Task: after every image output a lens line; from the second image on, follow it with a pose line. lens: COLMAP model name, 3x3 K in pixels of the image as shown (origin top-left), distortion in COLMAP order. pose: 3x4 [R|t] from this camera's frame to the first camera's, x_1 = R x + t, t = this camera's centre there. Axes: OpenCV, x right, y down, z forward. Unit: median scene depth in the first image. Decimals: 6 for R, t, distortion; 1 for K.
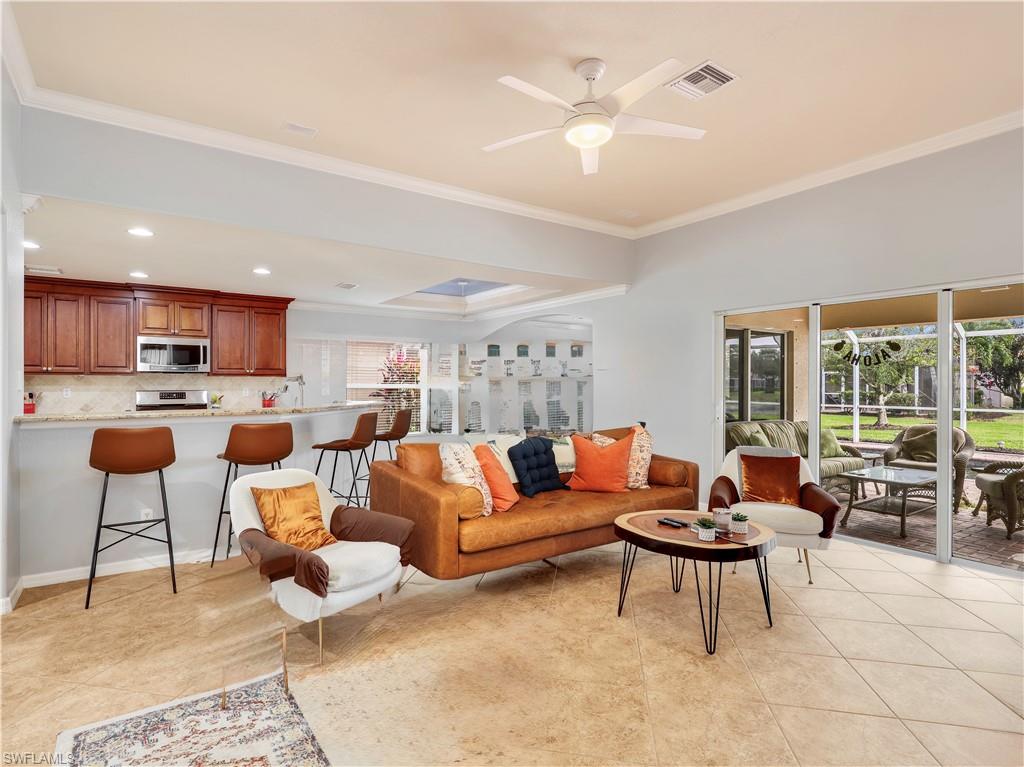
lens RADIAL K [[571.9, 0, 512.0], [0, 571.9, 383.5], [0, 0, 1]] dist [-0.000268, -0.000071]
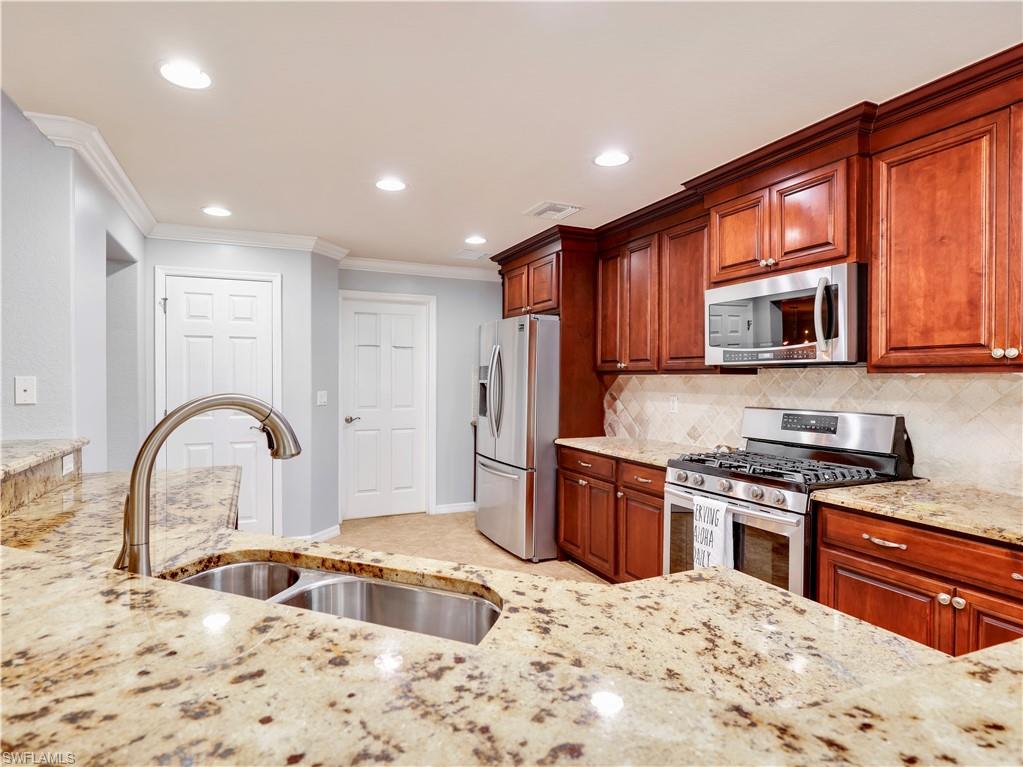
lens RADIAL K [[556.3, 0, 511.5], [0, 556.3, 383.5], [0, 0, 1]] dist [-0.000538, -0.000052]
pose [[-0.205258, 0.012473, -0.978628, -0.164796], [0.004270, 0.999921, 0.011849, -0.011713], [0.978698, -0.001747, -0.205295, 0.879377]]
